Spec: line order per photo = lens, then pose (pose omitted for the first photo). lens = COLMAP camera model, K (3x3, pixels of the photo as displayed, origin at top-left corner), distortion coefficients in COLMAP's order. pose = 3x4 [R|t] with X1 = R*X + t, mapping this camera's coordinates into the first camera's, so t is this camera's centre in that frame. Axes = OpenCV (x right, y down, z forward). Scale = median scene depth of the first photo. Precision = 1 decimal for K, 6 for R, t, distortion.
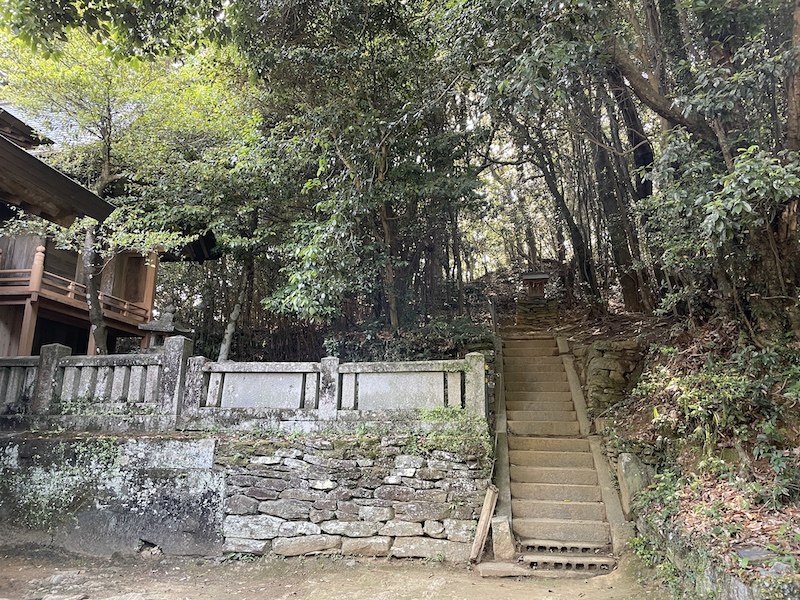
lens RADIAL K [[612.0, 0, 400.1], [0, 612.0, 297.0], [0, 0, 1]] dist [0.057244, -0.049530]
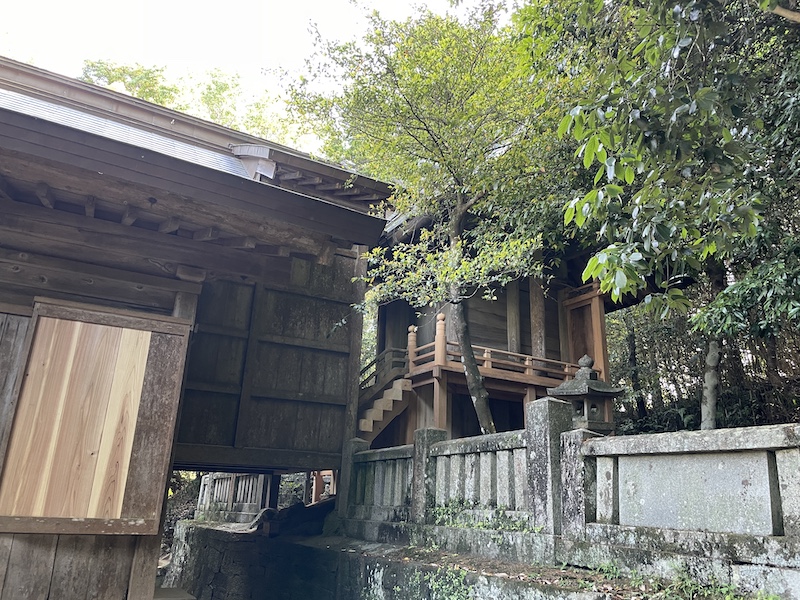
lens RADIAL K [[612.0, 0, 402.2], [0, 612.0, 283.9], [0, 0, 1]] dist [0.057244, -0.049530]
pose [[0.642012, -0.251748, -0.724185, 0.028123], [0.150326, 0.967554, -0.203082, 0.058591], [0.751813, 0.021517, 0.659025, 0.501286]]
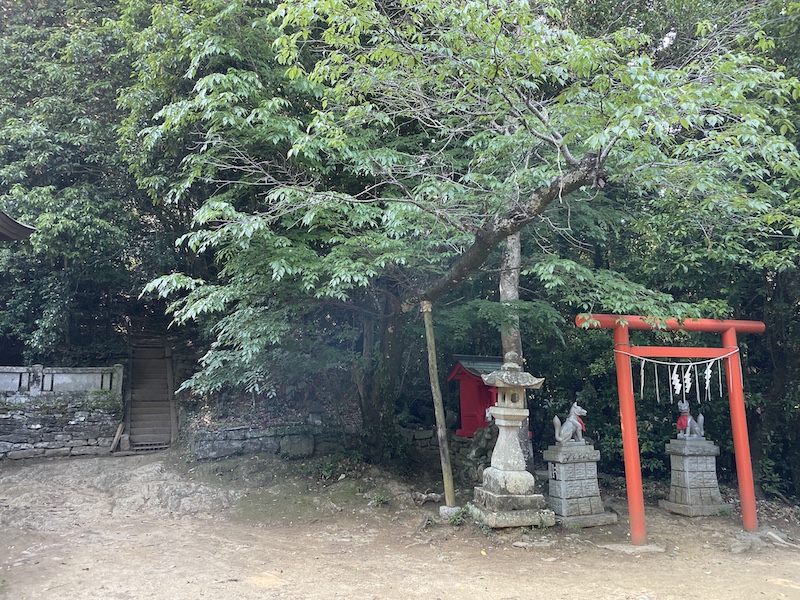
lens RADIAL K [[612.0, 0, 403.2], [0, 612.0, 299.0], [0, 0, 1]] dist [0.057244, -0.049530]
pose [[0.835575, 0.067078, 0.545266, -0.232299], [-0.098850, 0.994676, 0.029116, -0.286300], [-0.540410, -0.078228, 0.837757, -1.290527]]
